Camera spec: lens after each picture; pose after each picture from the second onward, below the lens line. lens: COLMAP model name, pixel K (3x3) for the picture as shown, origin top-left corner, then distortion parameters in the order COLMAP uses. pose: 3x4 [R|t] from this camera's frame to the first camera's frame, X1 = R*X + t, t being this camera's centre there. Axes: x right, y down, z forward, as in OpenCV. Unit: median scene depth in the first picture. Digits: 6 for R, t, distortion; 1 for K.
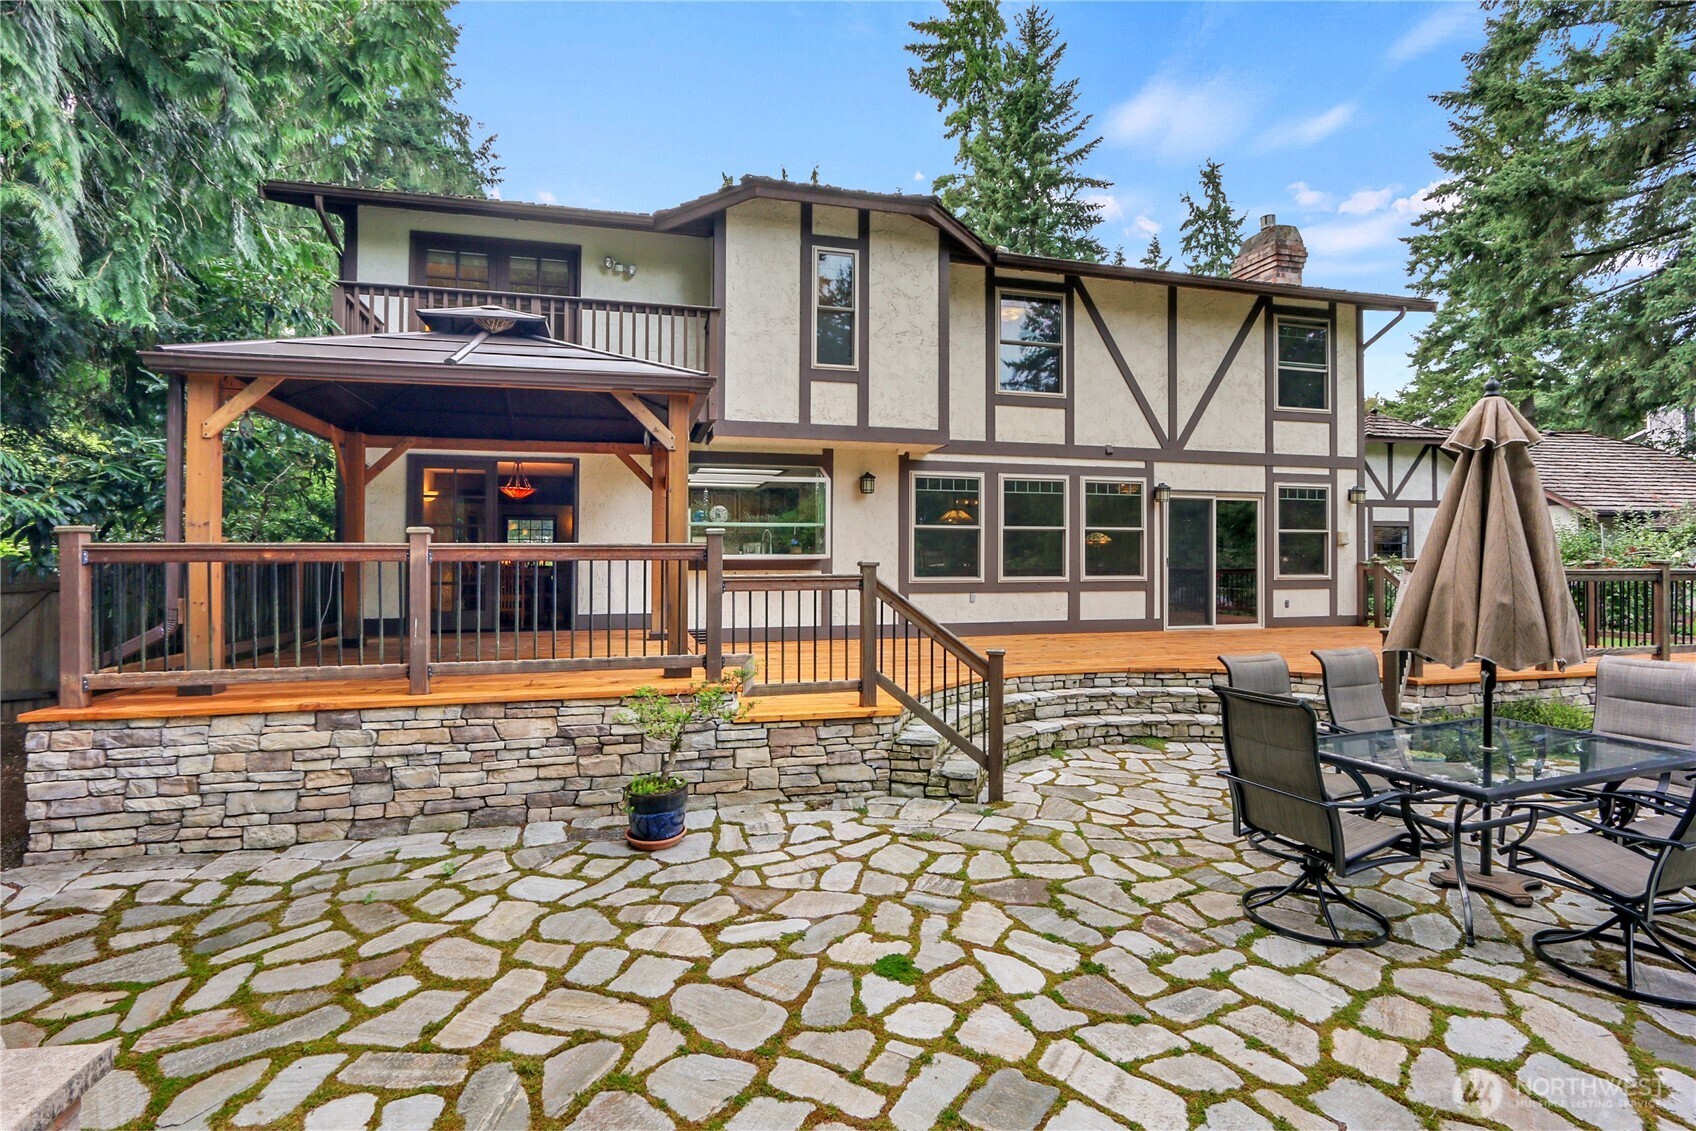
lens RADIAL K [[788.8, 0, 847.9], [0, 788.8, 552.3], [0, 0, 1]] dist [-0.003831, -0.000402]
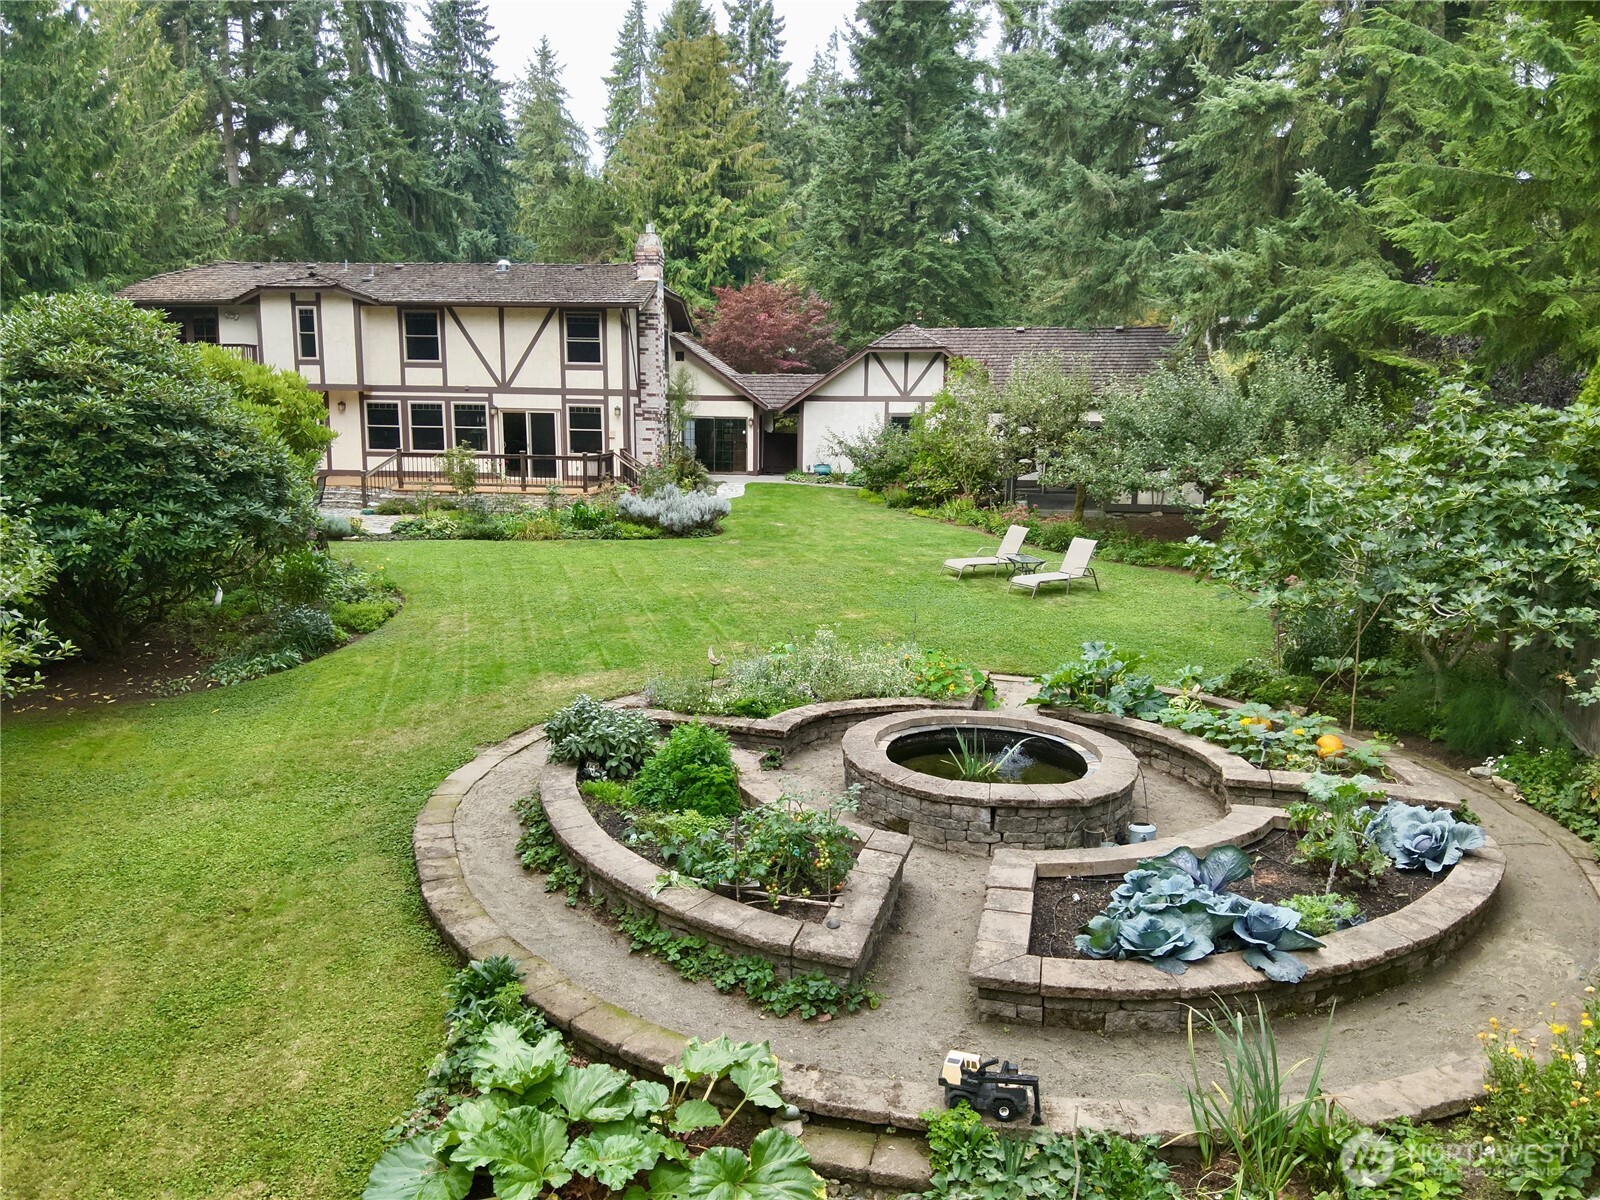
lens RADIAL K [[1119.3, 0, 804.0], [0, 1119.3, 594.8], [0, 0, 1]] dist [0.177321, -0.400337]
pose [[0.949978, 0.061513, -0.306199, 2.039590], [-0.008252, 0.985013, 0.172281, -0.114513], [0.312208, -0.161137, 0.936248, -1.517977]]
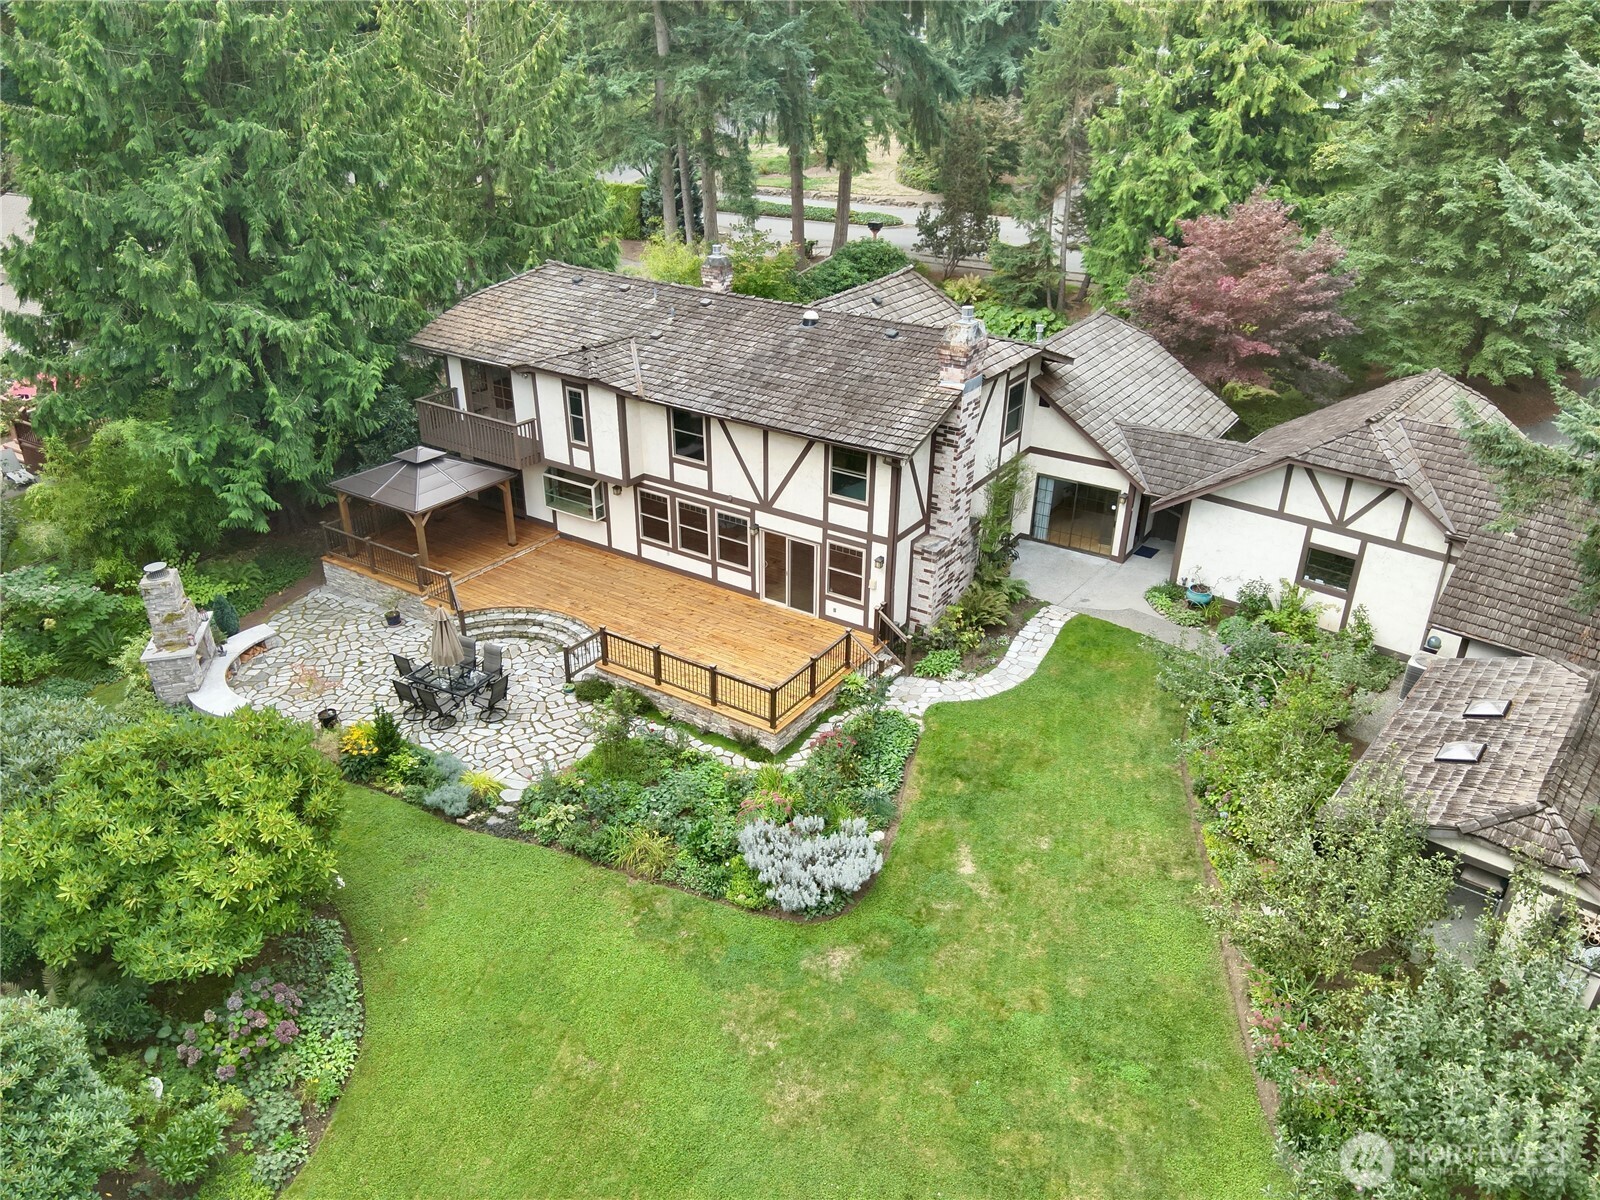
lens RADIAL K [[1112.2, 0, 824.5], [0, 1112.2, 598.1], [0, 0, 1]] dist [0.252078, -0.390321]
pose [[0.677778, 0.346848, -0.648316, 2.117504], [-0.014886, 0.888035, 0.459534, -1.055173], [0.735116, -0.301811, 0.607054, -0.411822]]
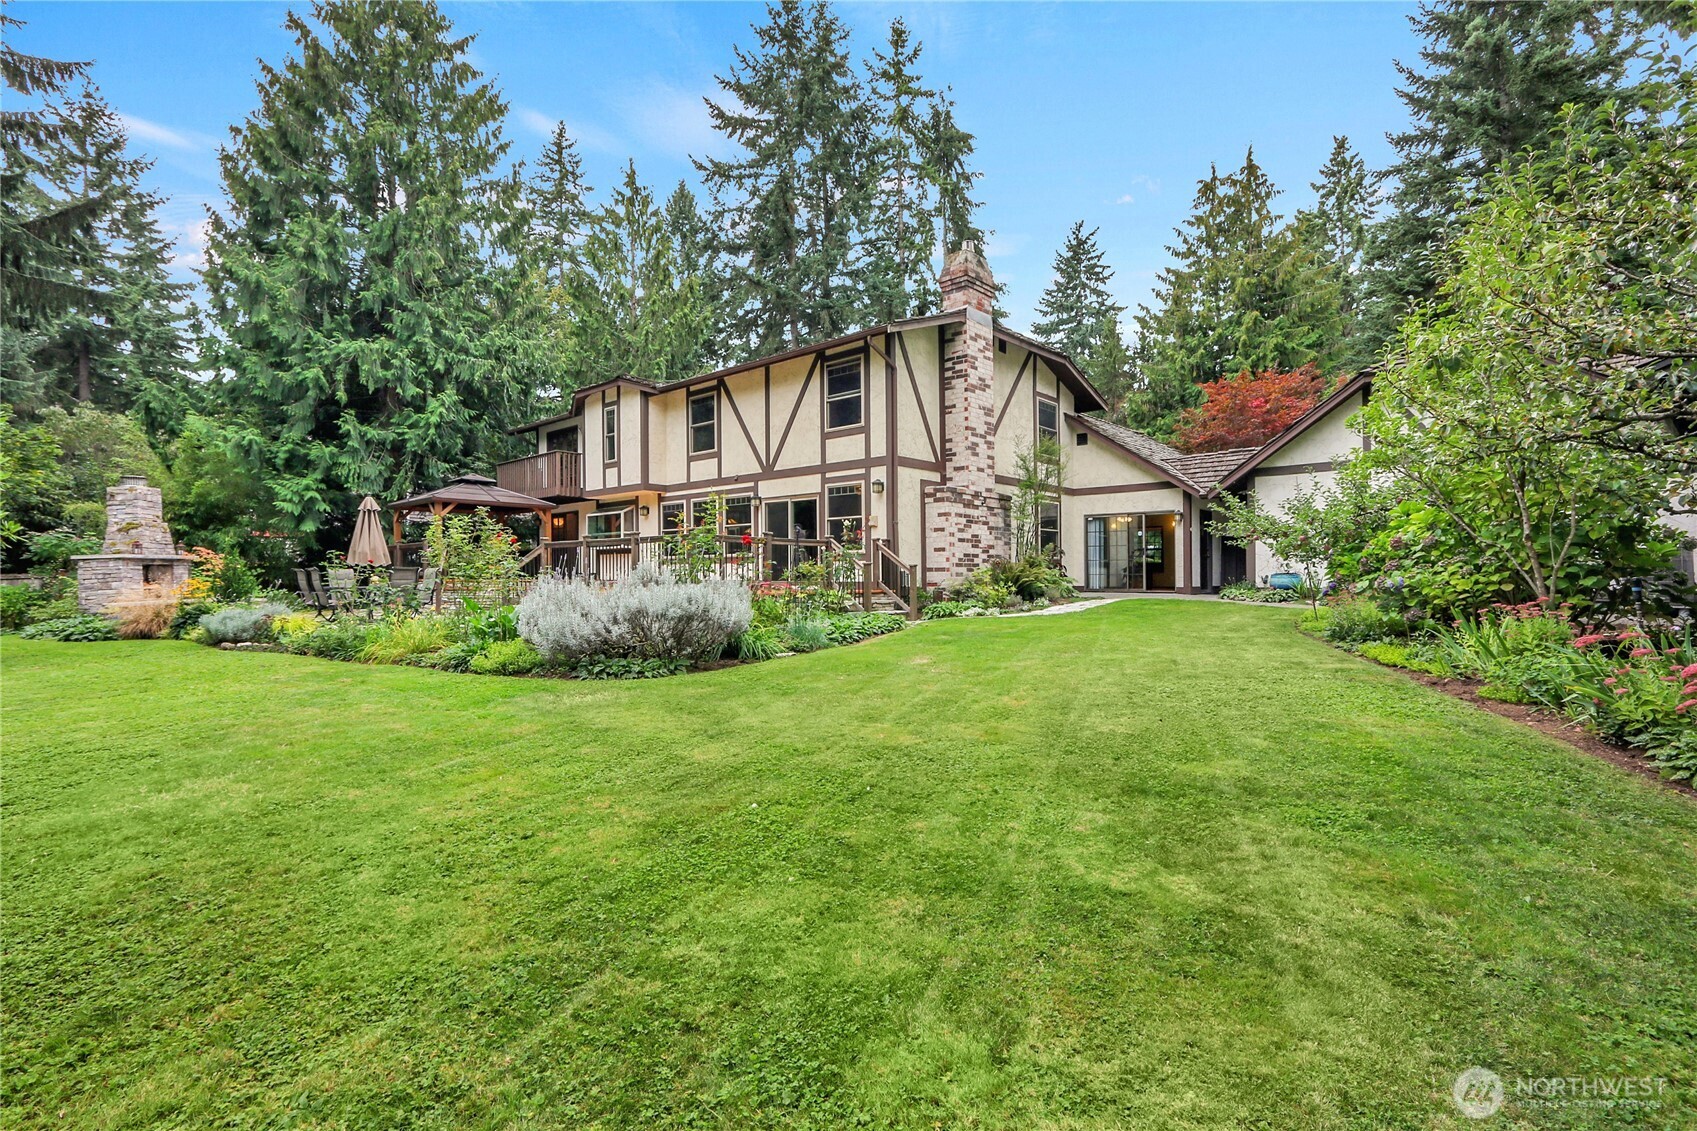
lens RADIAL K [[789.3, 0, 848.4], [0, 789.3, 552.3], [0, 0, 1]] dist [-0.003831, -0.000402]
pose [[0.550777, -0.026773, -0.834223, 1.798211], [0.014878, 0.999642, -0.022259, 0.065263], [0.834520, -0.000152, 0.550978, 0.279979]]
